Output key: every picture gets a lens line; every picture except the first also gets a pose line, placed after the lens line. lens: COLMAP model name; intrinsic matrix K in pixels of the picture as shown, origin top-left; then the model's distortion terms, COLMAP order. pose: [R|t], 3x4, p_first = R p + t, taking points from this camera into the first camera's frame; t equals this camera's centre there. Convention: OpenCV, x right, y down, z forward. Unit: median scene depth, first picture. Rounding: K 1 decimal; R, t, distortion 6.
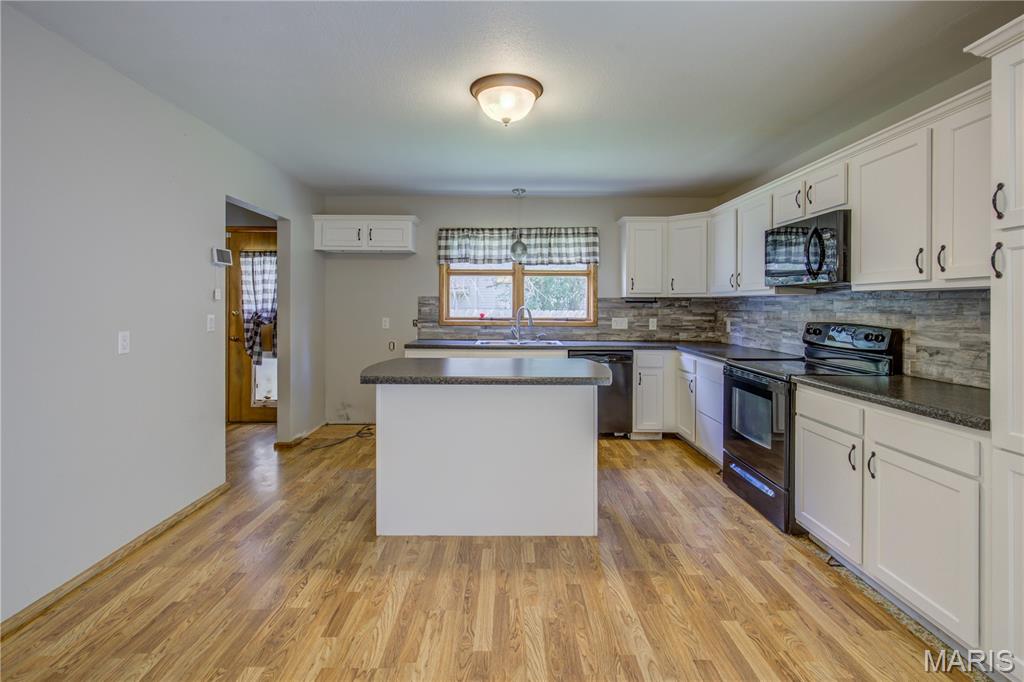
lens RADIAL K [[480.4, 0, 502.1], [0, 480.4, 305.4], [0, 0, 1]] dist [-0.004421, 0.000592]
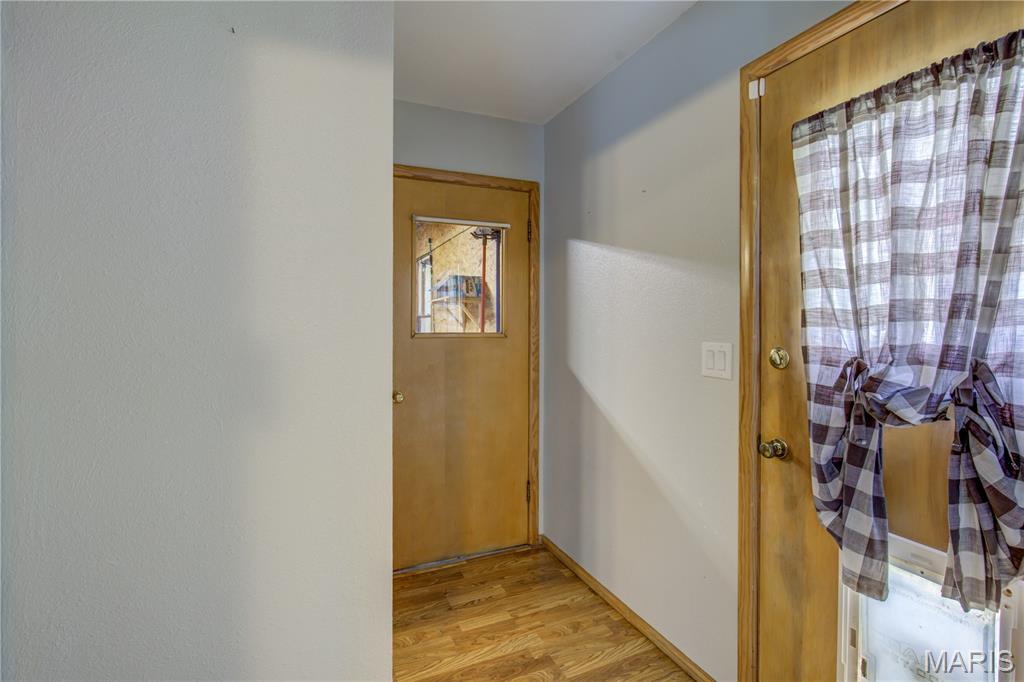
lens RADIAL K [[480.4, 0, 508.2], [0, 480.4, 331.6], [0, 0, 1]] dist [-0.004421, 0.000592]
pose [[0.418211, 0.004485, -0.908339, -0.373271], [0.000396, 0.999987, 0.005119, -0.001083], [0.908350, -0.002501, 0.418204, 0.749223]]
